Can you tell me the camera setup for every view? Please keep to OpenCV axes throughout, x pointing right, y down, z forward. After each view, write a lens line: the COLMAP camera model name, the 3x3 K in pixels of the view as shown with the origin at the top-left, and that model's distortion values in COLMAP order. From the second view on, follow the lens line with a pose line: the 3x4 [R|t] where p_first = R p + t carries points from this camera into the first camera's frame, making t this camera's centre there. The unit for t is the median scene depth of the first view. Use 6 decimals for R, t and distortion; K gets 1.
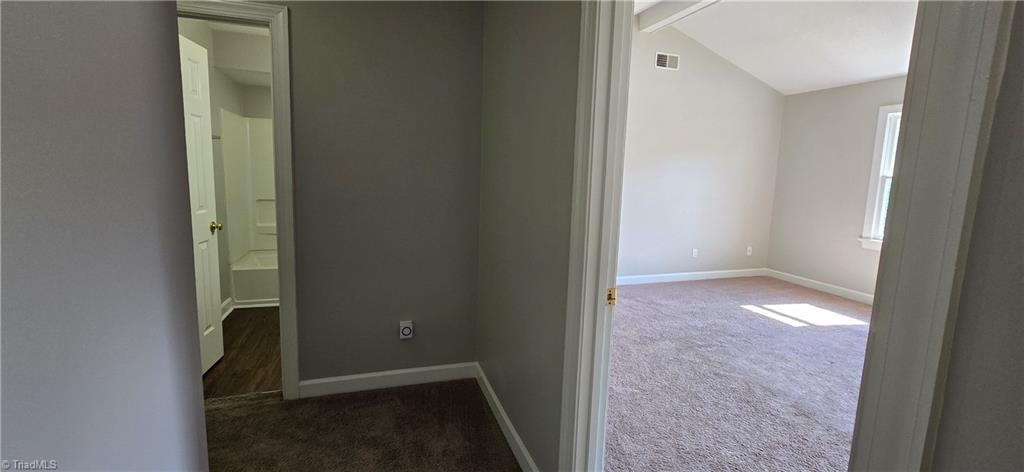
lens RADIAL K [[420.4, 0, 510.2], [0, 420.4, 228.5], [0, 0, 1]] dist [-0.002787, 0.001123]
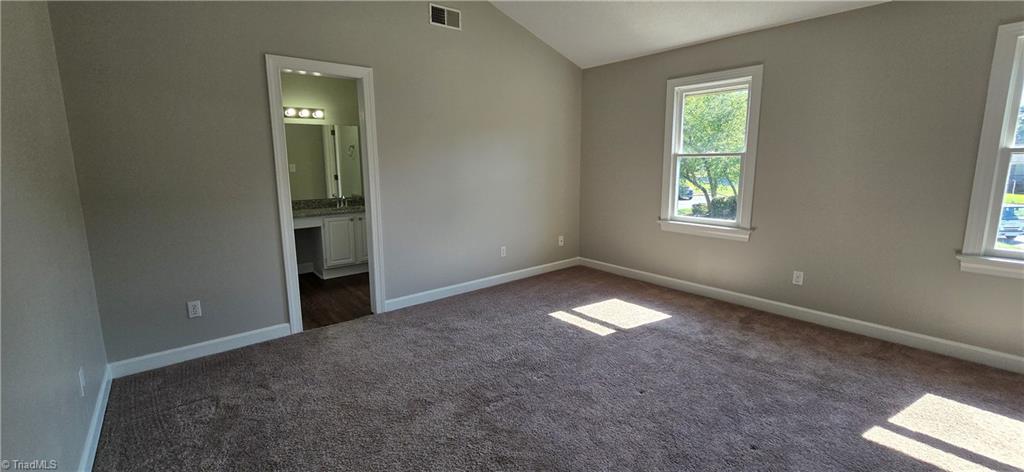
lens RADIAL K [[420.4, 0, 508.1], [0, 420.4, 232.3], [0, 0, 1]] dist [-0.002787, 0.001123]
pose [[0.934517, -0.098487, 0.342021, 0.208775], [0.084740, 0.994887, 0.054946, -0.035344], [-0.345684, -0.022365, 0.938084, 0.252026]]
